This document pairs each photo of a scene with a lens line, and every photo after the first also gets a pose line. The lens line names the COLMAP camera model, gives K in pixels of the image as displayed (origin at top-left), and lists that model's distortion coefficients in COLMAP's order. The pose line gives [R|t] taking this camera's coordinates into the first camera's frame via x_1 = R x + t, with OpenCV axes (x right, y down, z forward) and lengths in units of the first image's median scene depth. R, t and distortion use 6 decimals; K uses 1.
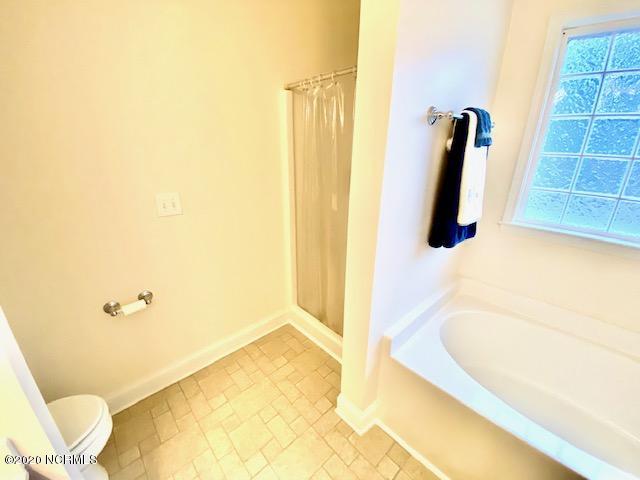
lens RADIAL K [[259.6, 0, 320.0], [0, 259.6, 240.0], [0, 0, 1]] dist [-0.010940, -0.000336]
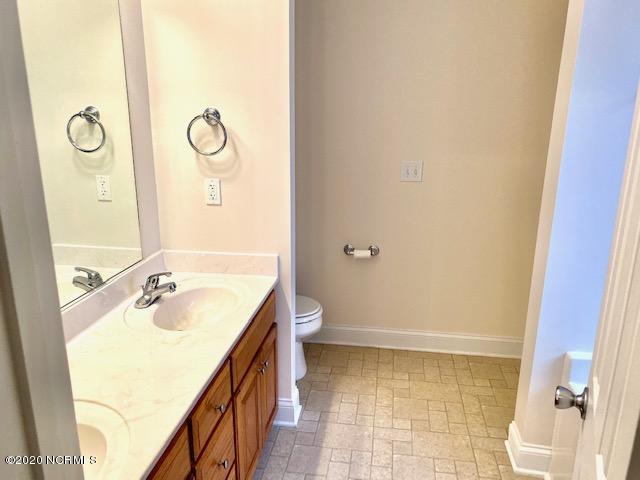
lens RADIAL K [[480.9, 0, 320.0], [0, 480.9, 240.0], [0, 0, 1]] dist [0.000695, -0.000640]
pose [[0.619319, 0.201572, -0.758823, 0.707523], [-0.257415, 0.965191, 0.046300, 0.134518], [0.741742, 0.166658, 0.649649, -0.497238]]
